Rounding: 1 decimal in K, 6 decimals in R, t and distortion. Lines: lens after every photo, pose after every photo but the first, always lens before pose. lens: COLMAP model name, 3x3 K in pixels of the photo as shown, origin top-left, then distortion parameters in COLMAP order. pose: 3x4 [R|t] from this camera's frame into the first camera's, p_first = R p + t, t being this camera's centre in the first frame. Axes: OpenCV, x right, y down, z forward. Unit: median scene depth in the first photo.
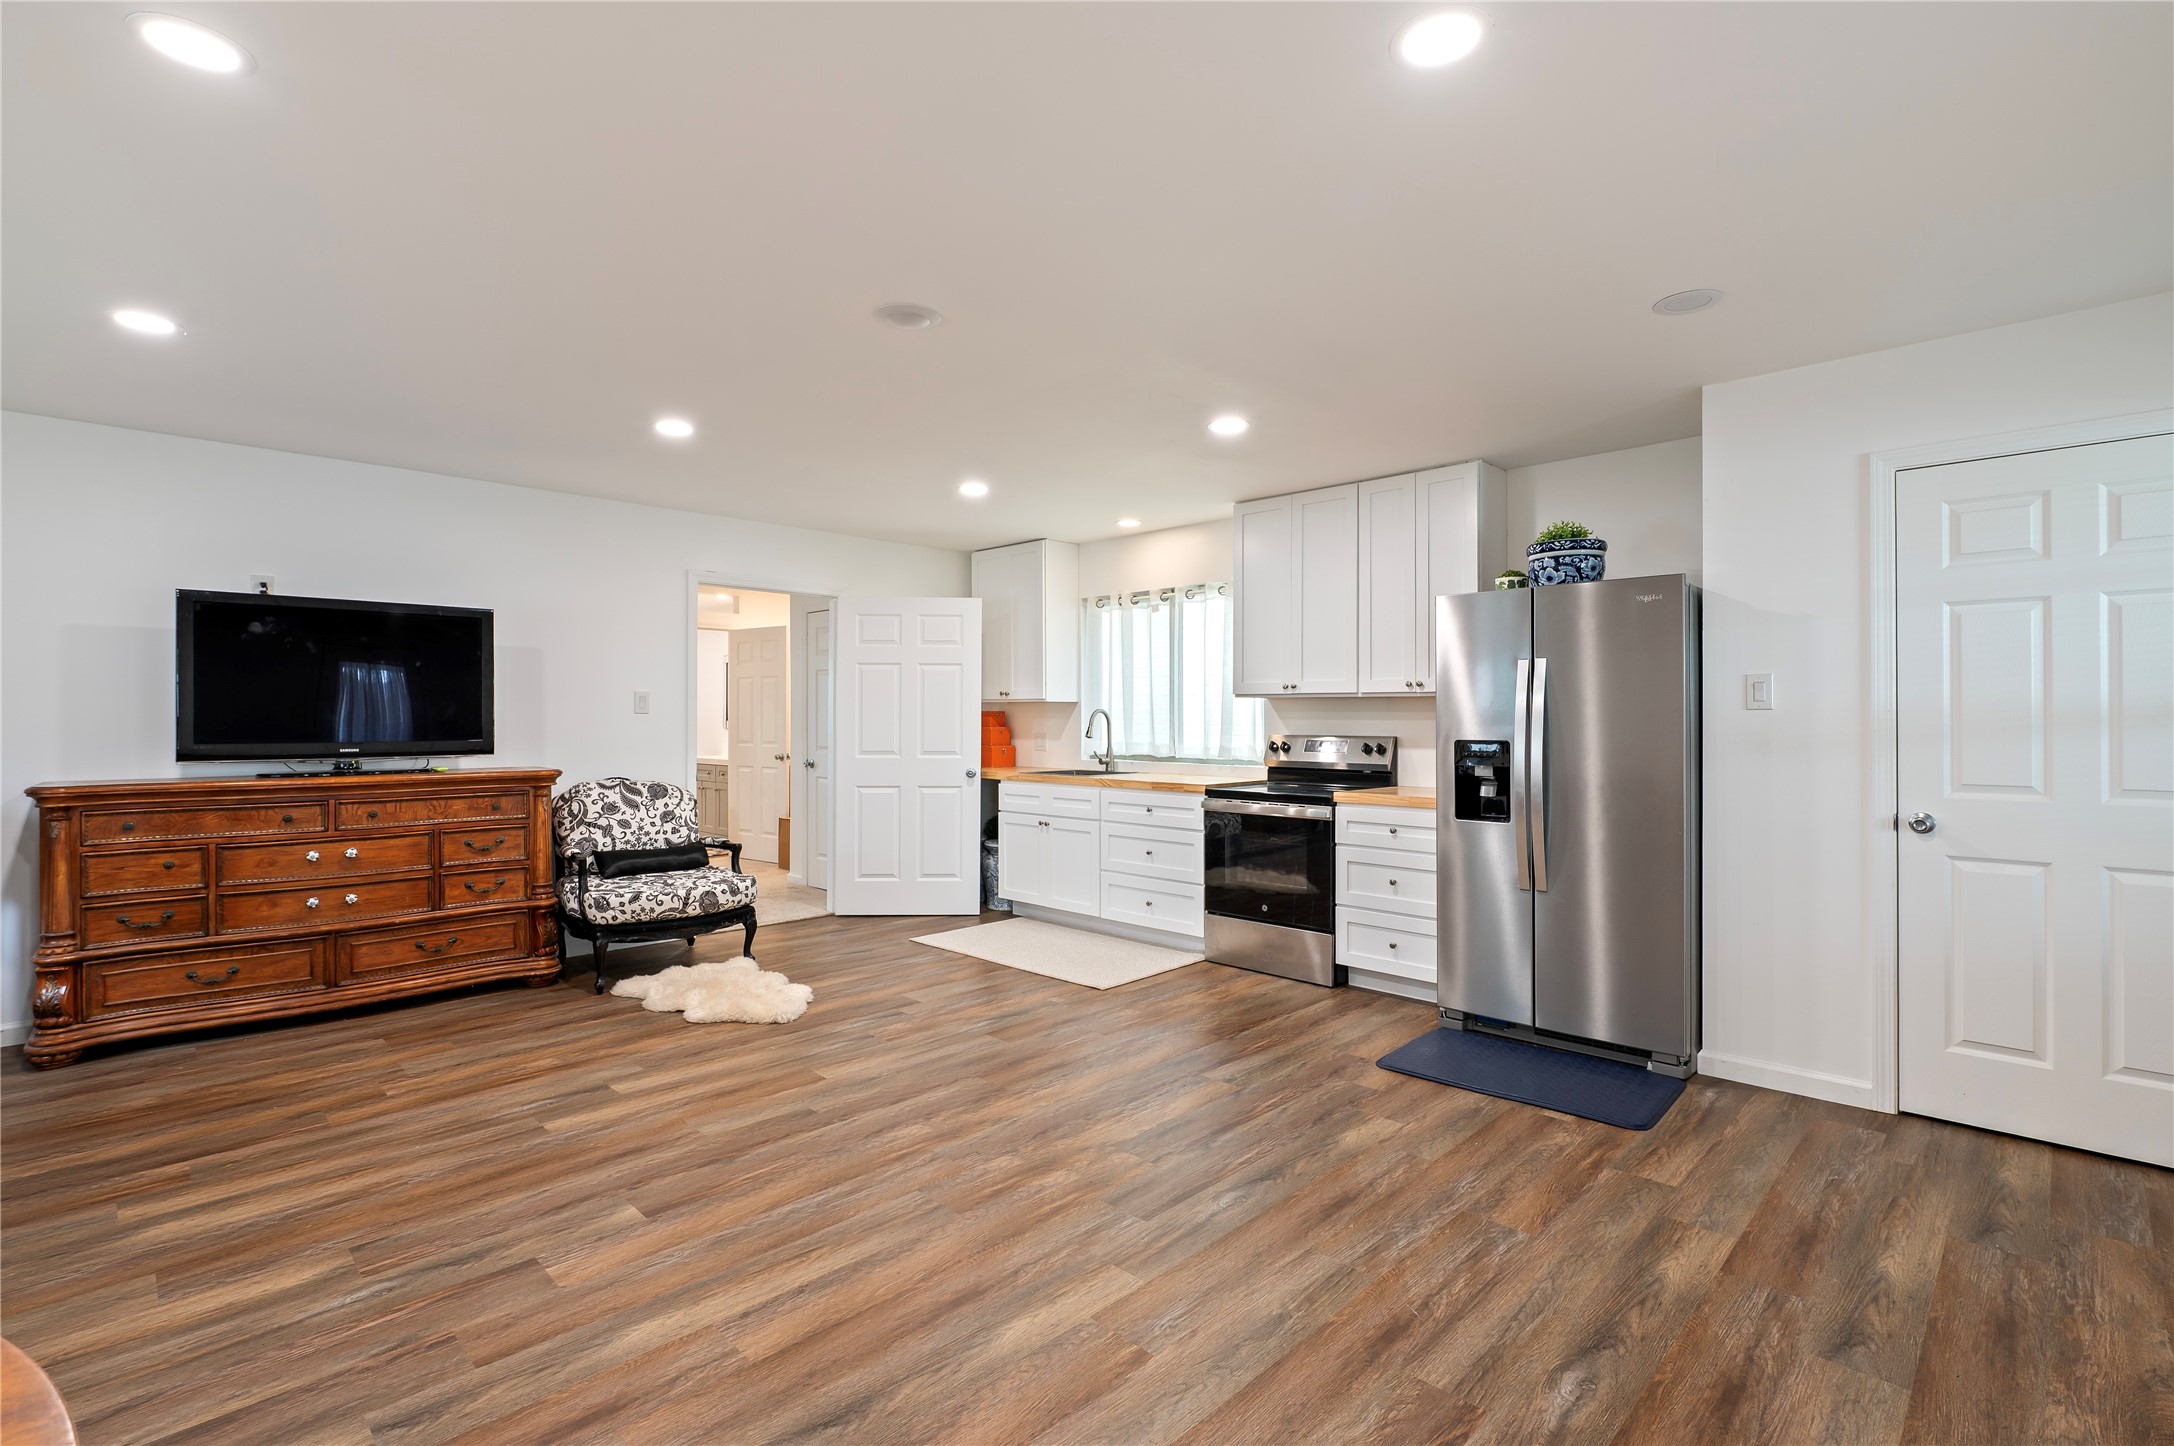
lens RADIAL K [[963.1, 0, 1093.5], [0, 963.1, 717.4], [0, 0, 1]] dist [-0.004550, 0.000138]
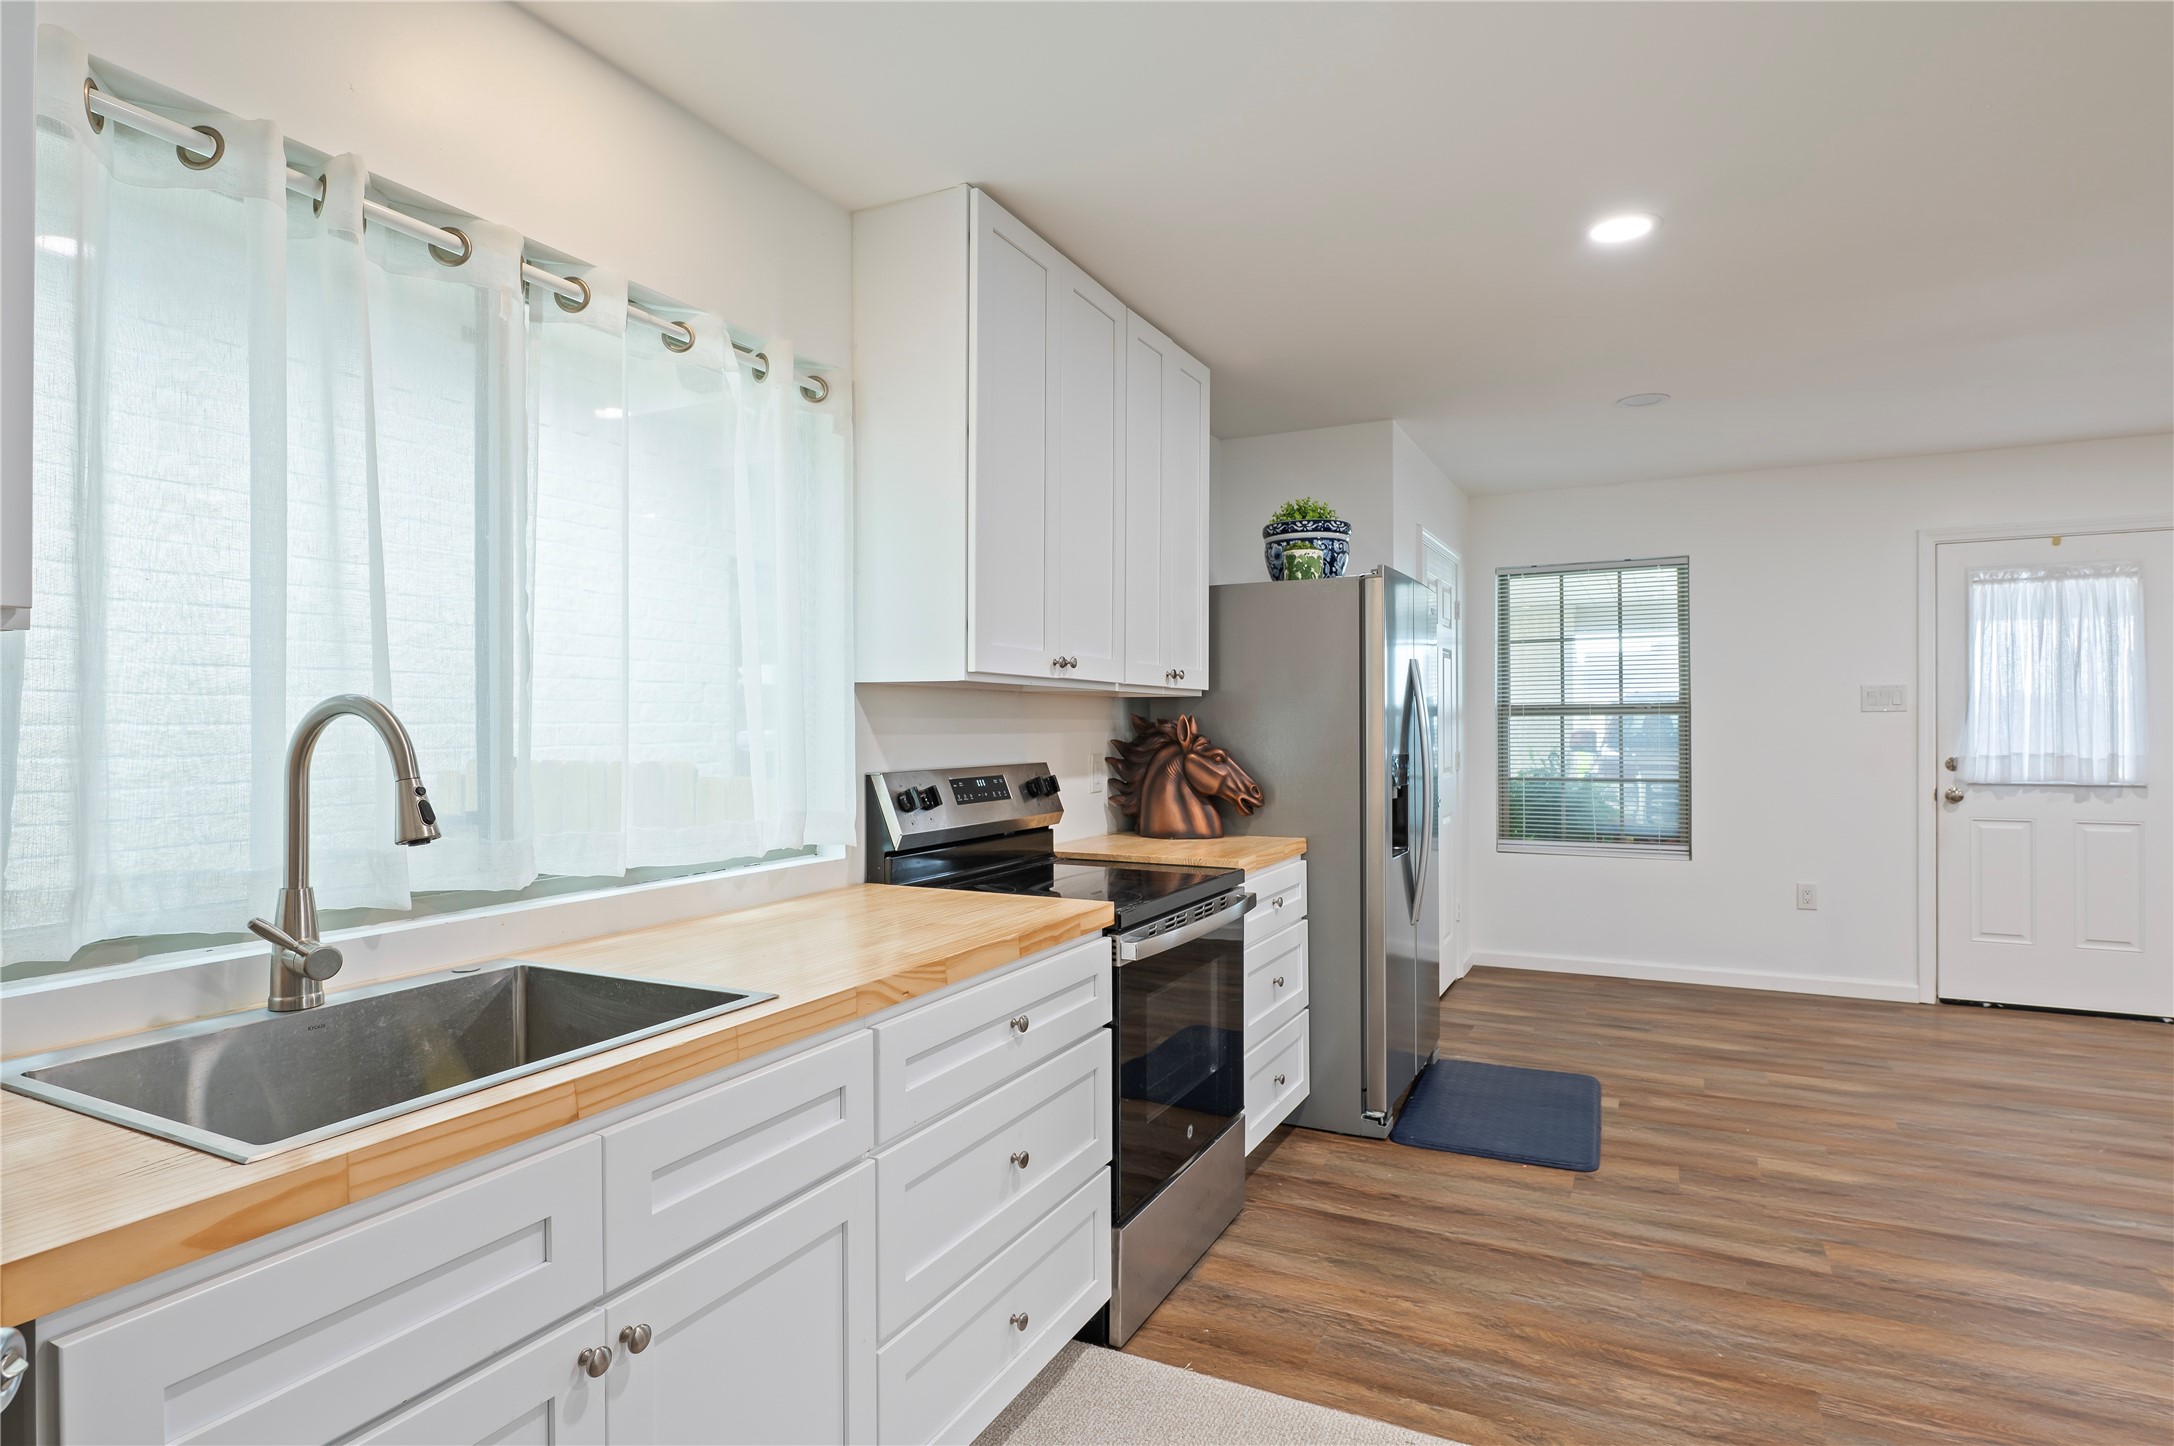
lens RADIAL K [[1125.0, 0, 1087.0], [0, 1125.0, 723.0], [0, 0, 1]] dist [-0.000449, -0.000230]
pose [[-0.292981, -0.005938, 0.956100, -0.507699], [-0.000365, 0.999981, 0.006099, -0.006691], [-0.956118, 0.001438, -0.292978, 1.854181]]
